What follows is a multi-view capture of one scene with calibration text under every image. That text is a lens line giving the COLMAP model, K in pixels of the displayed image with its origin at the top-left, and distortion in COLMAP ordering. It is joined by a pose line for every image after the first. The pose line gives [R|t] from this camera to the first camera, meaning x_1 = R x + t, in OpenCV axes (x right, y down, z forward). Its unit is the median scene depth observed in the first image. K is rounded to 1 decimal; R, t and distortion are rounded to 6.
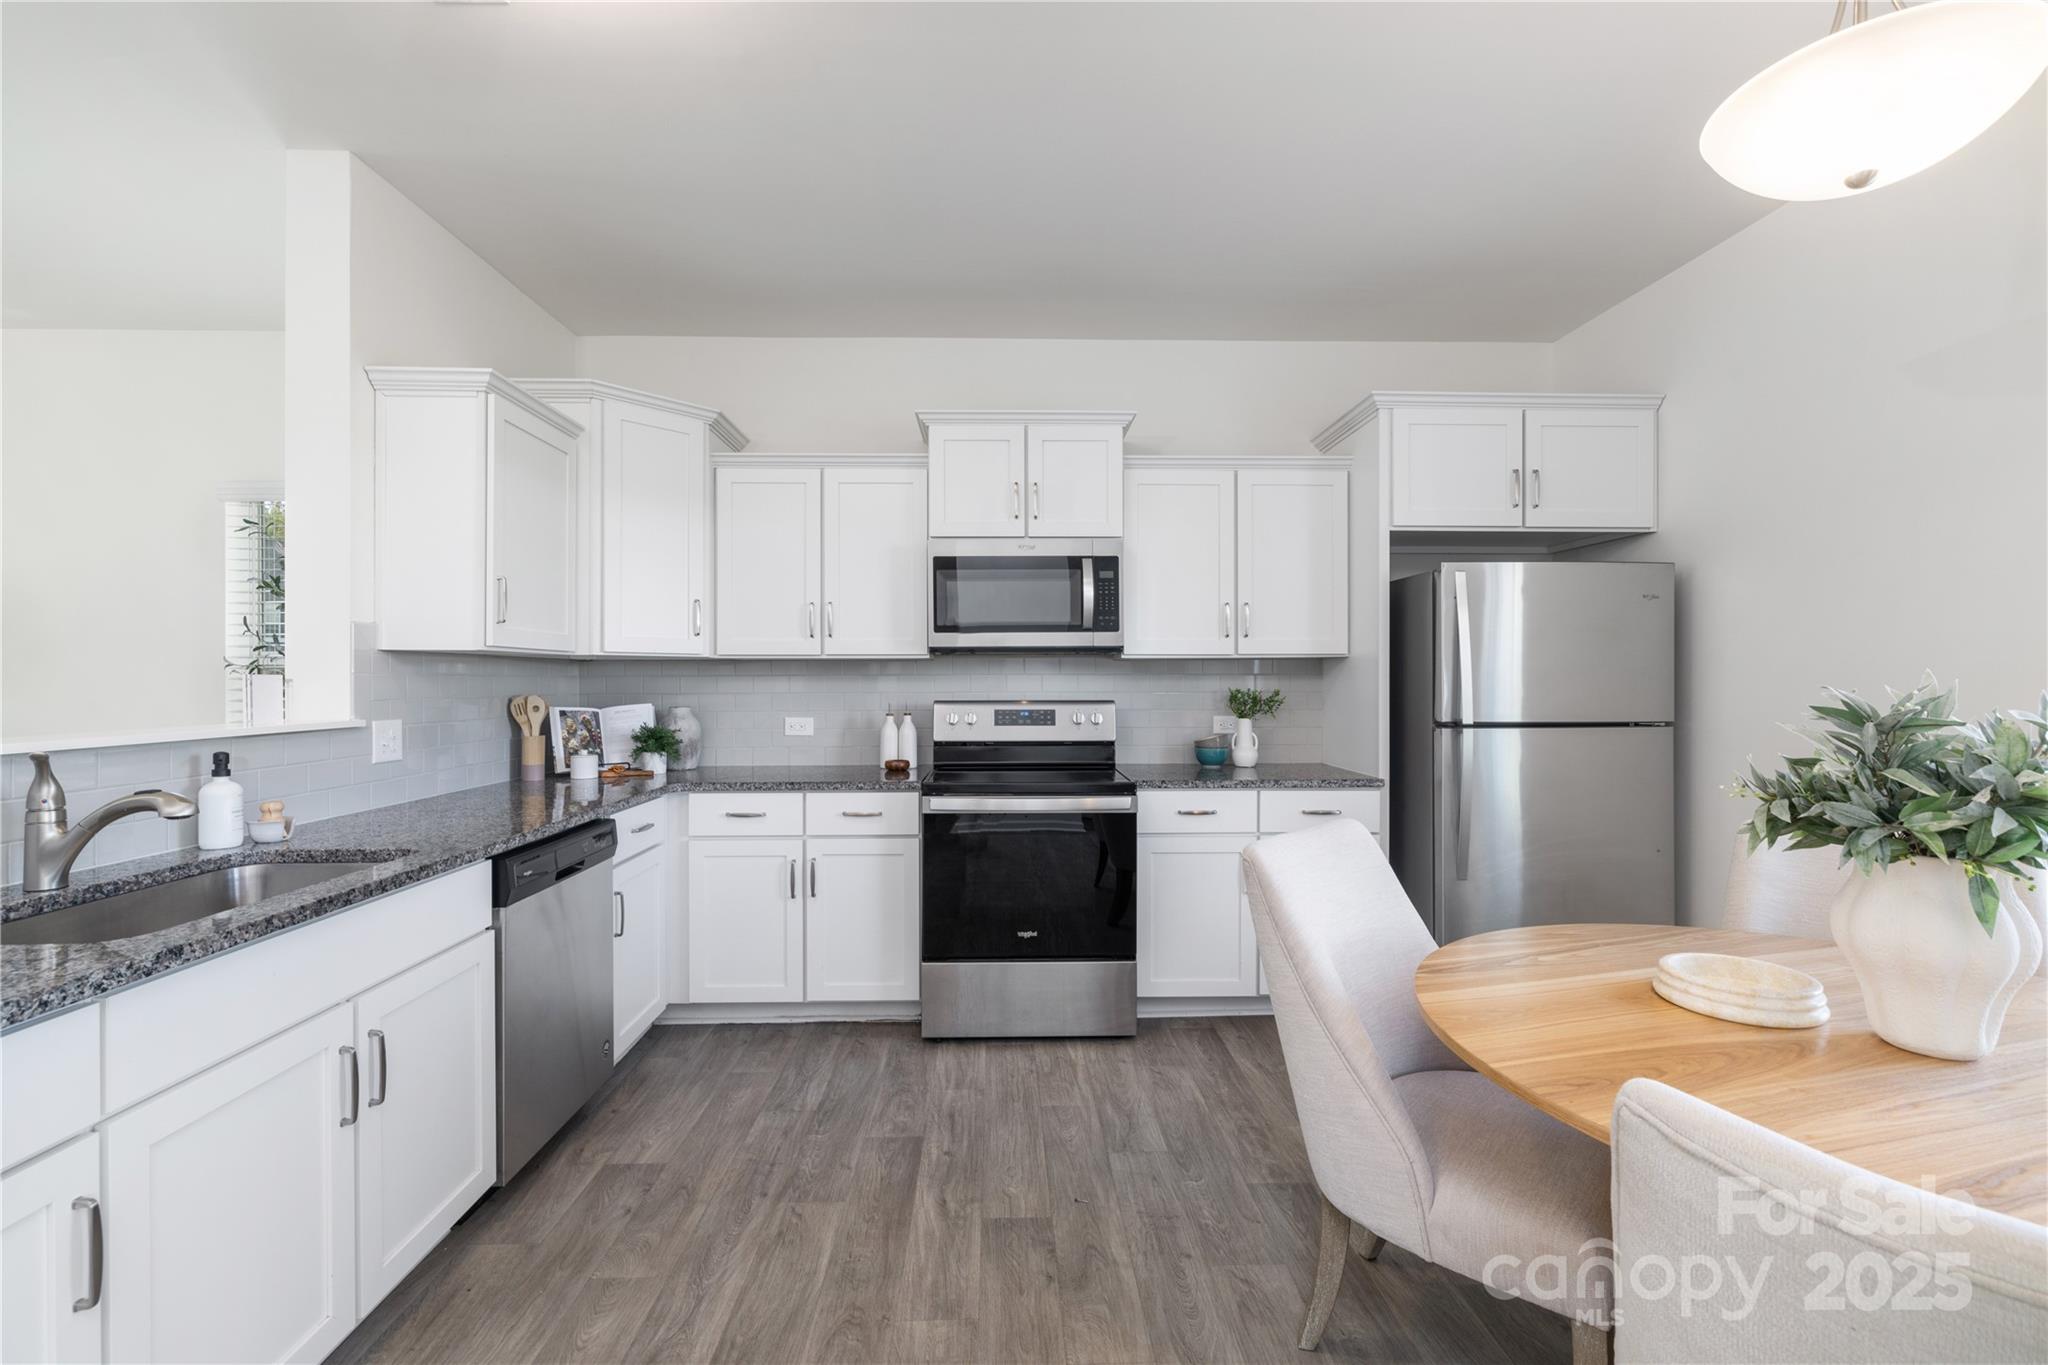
lens RADIAL K [[886.5, 0, 1024.0], [0, 886.5, 682.5], [0, 0, 1]] dist [-0.001143, 0.000100]
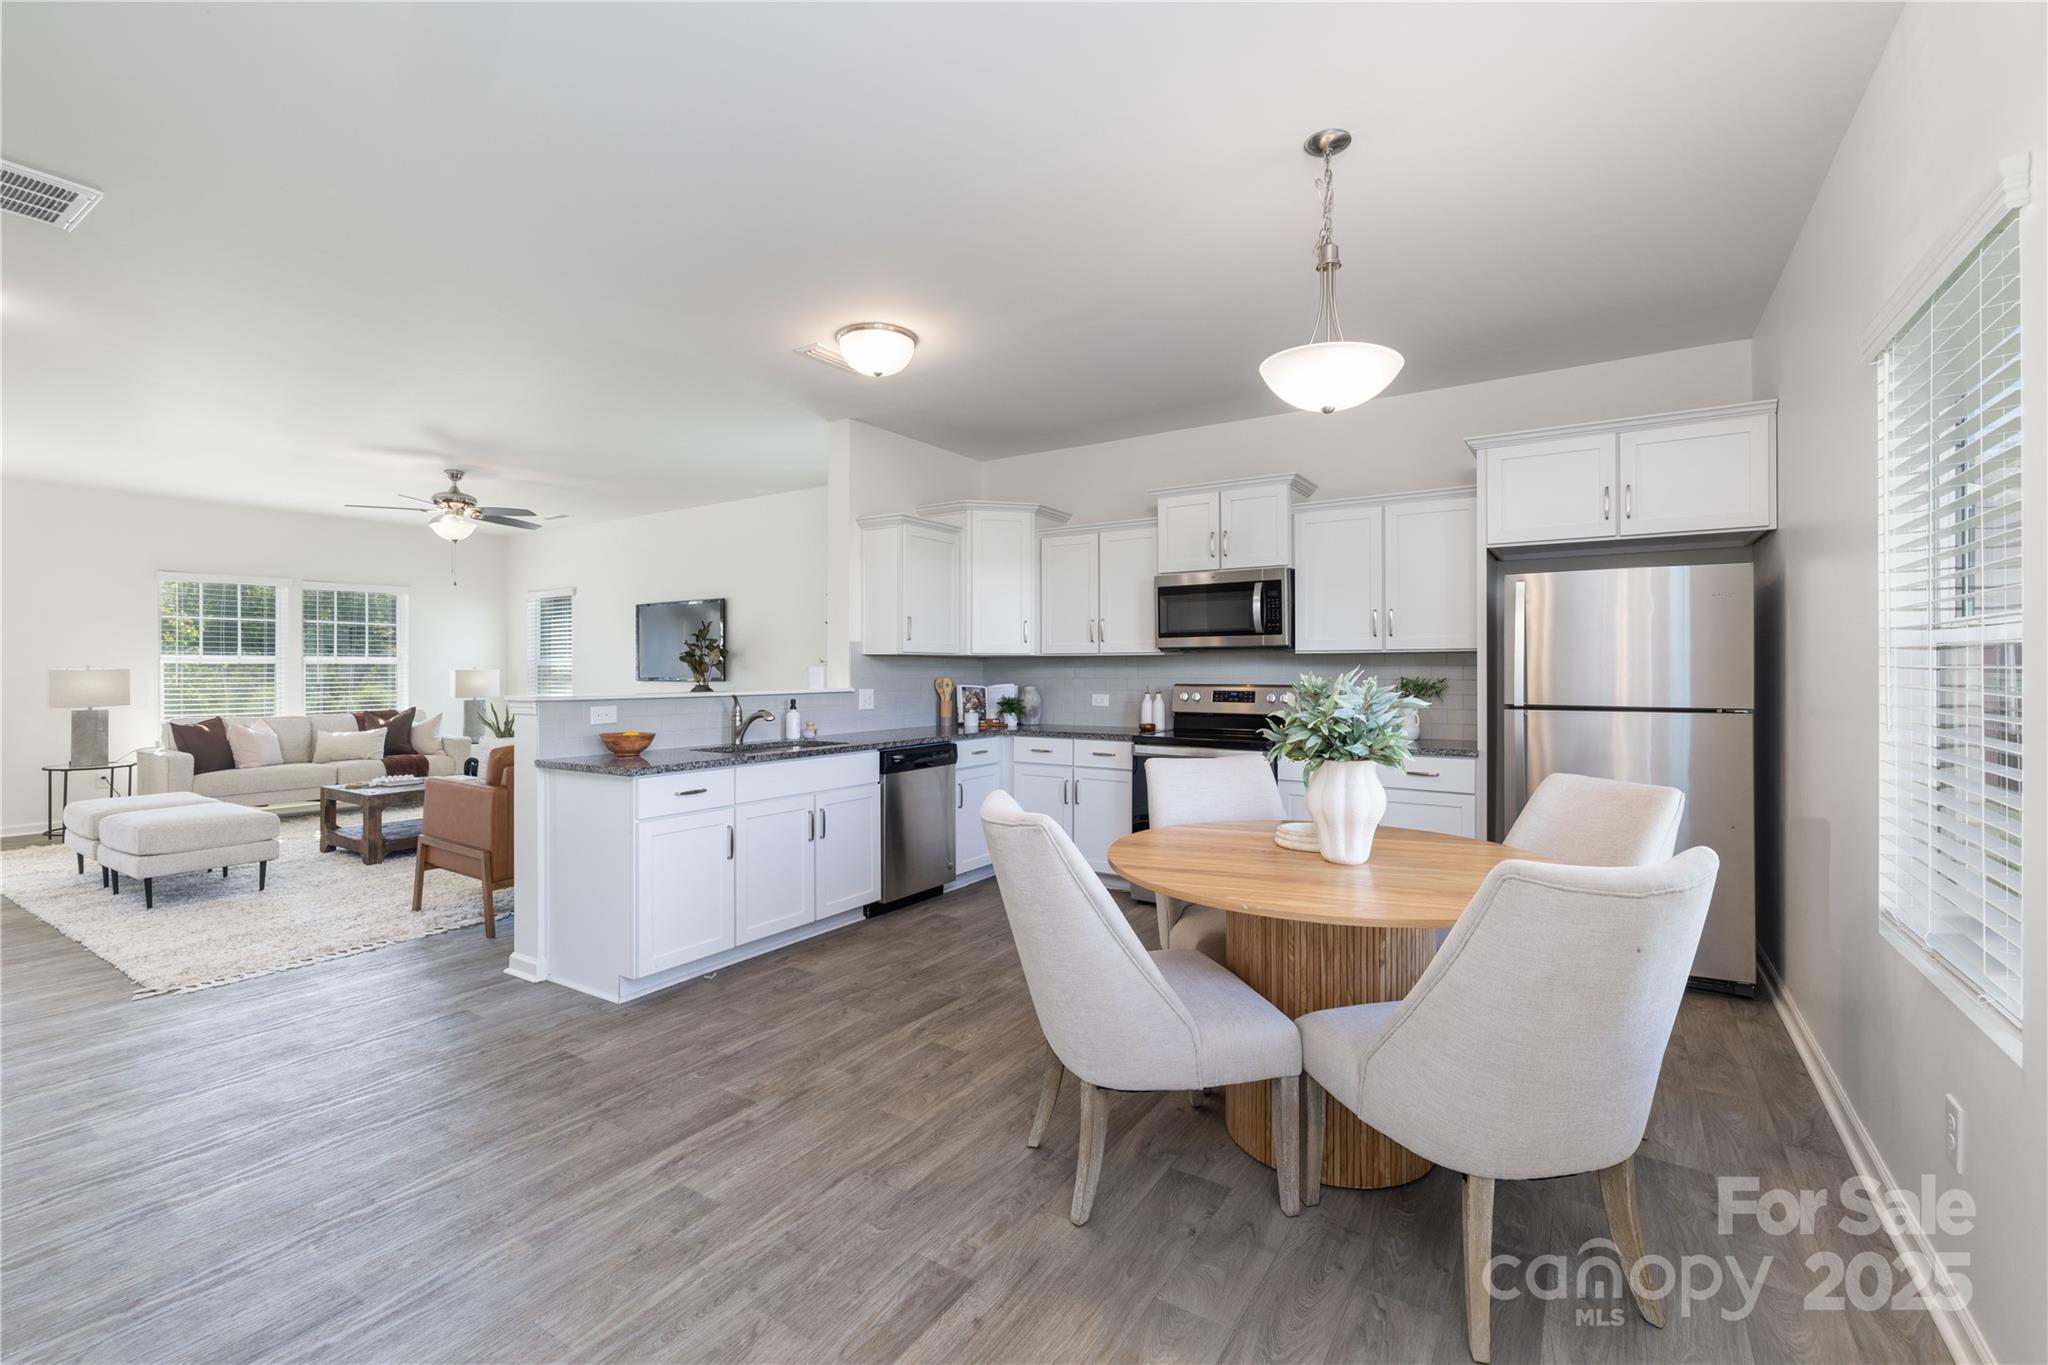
lens RADIAL K [[890.0, 0, 1019.2], [0, 890.0, 667.2], [0, 0, 1]] dist [-0.000036, 0.000070]
pose [[0.818811, -0.000242, -0.574064, 0.572667], [-0.002773, 0.999987, -0.004377, 0.000523], [0.574057, 0.005176, 0.818799, -0.364725]]
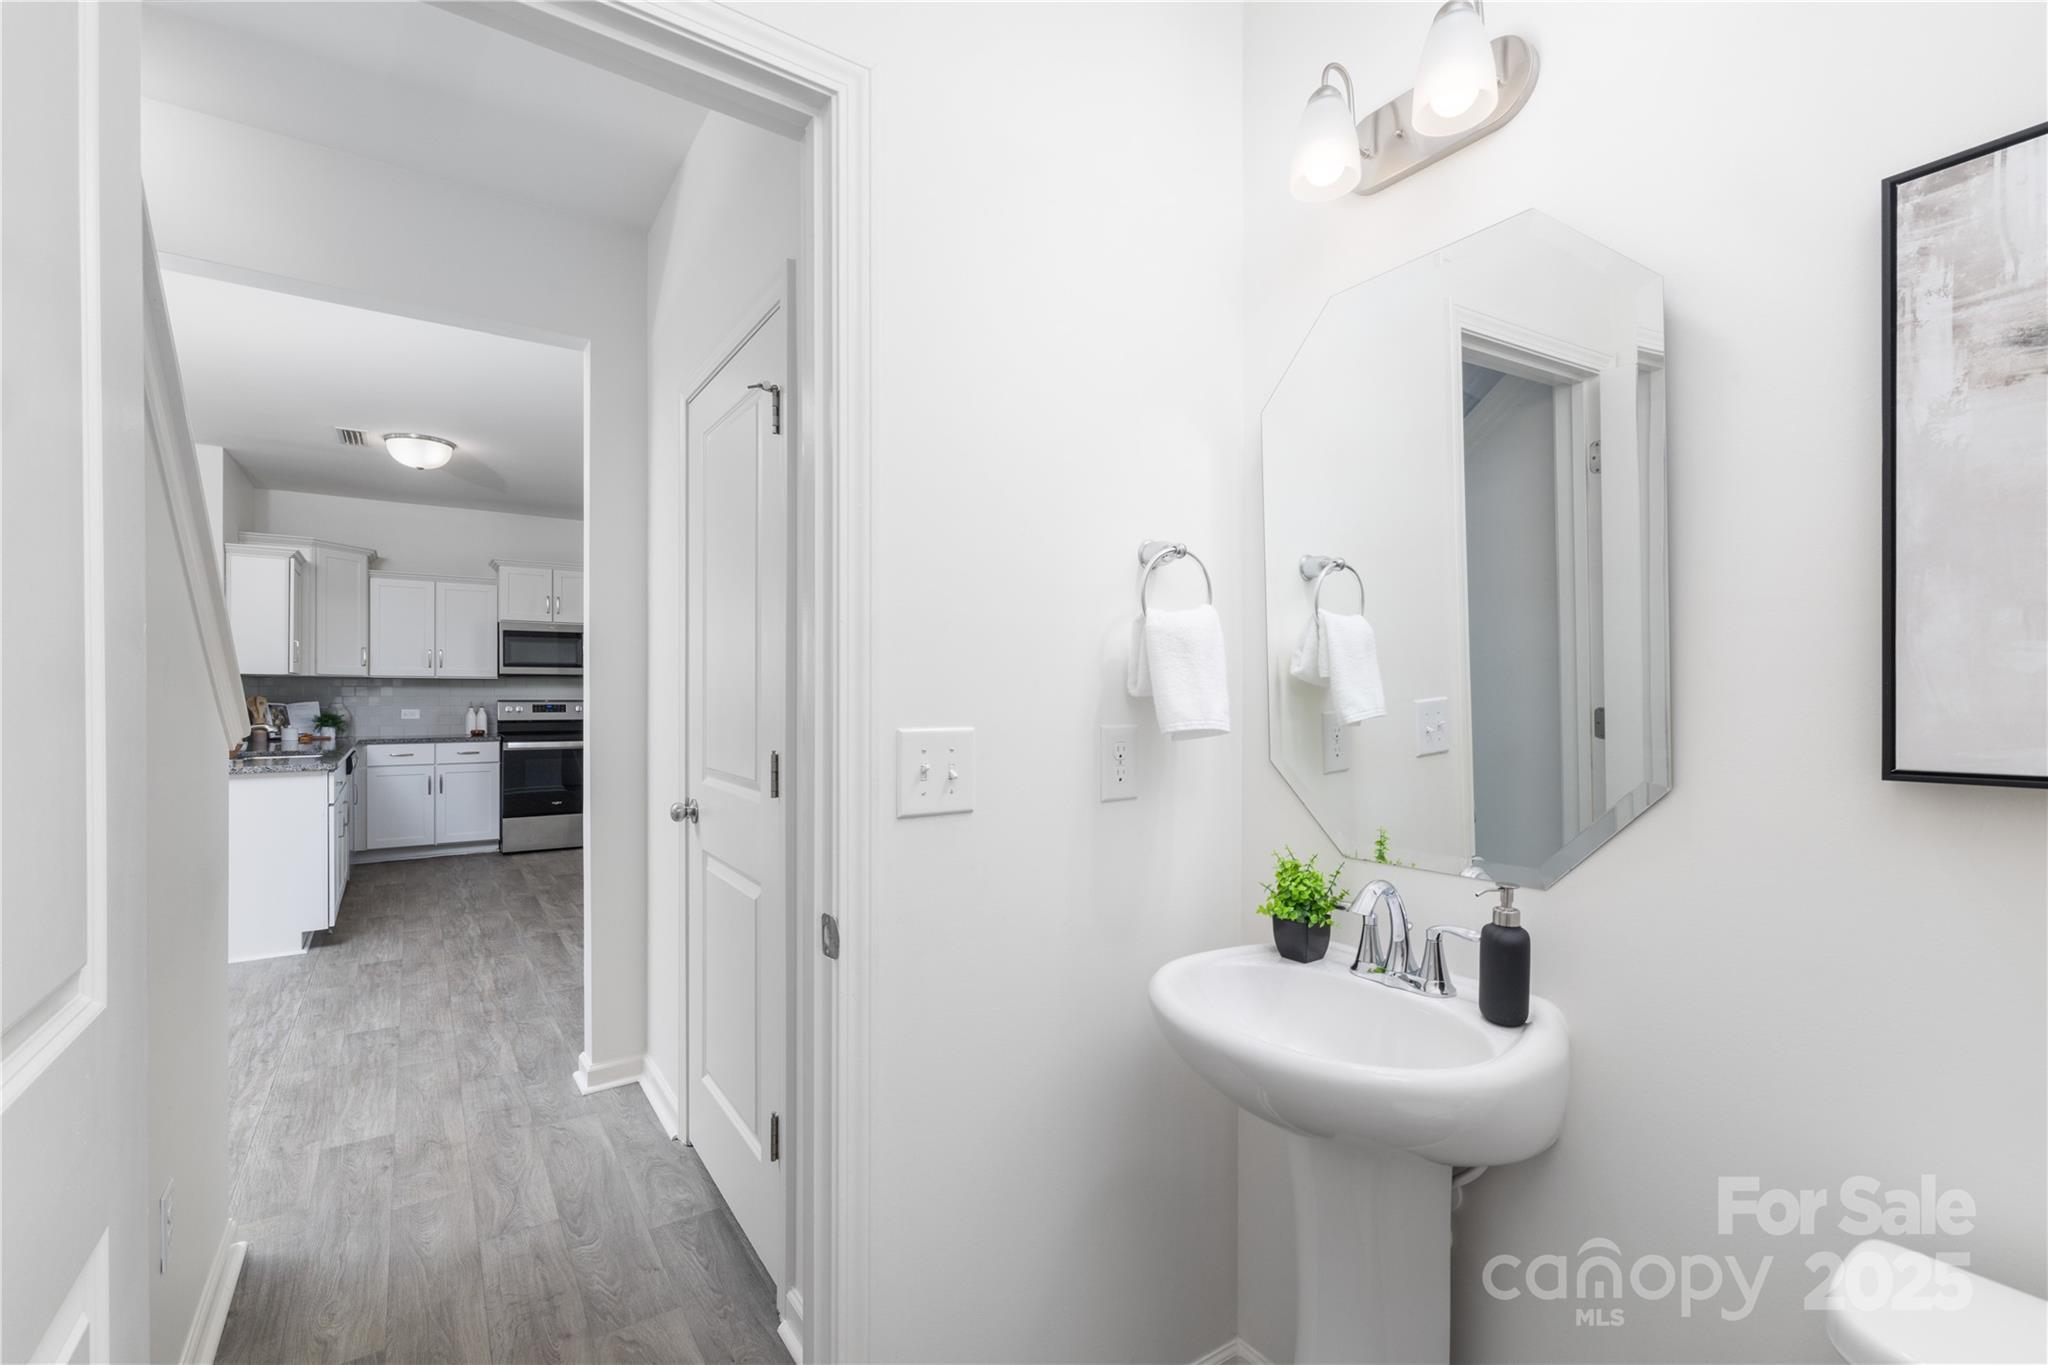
lens RADIAL K [[874.0, 0, 1021.9], [0, 874.0, 699.8], [0, 0, 1]] dist [-0.011676, 0.000002]
pose [[0.838248, 0.000458, 0.545289, -0.195401], [-0.002902, 0.999989, 0.003623, 0.010187], [-0.545282, -0.004619, 0.838240, -1.383671]]
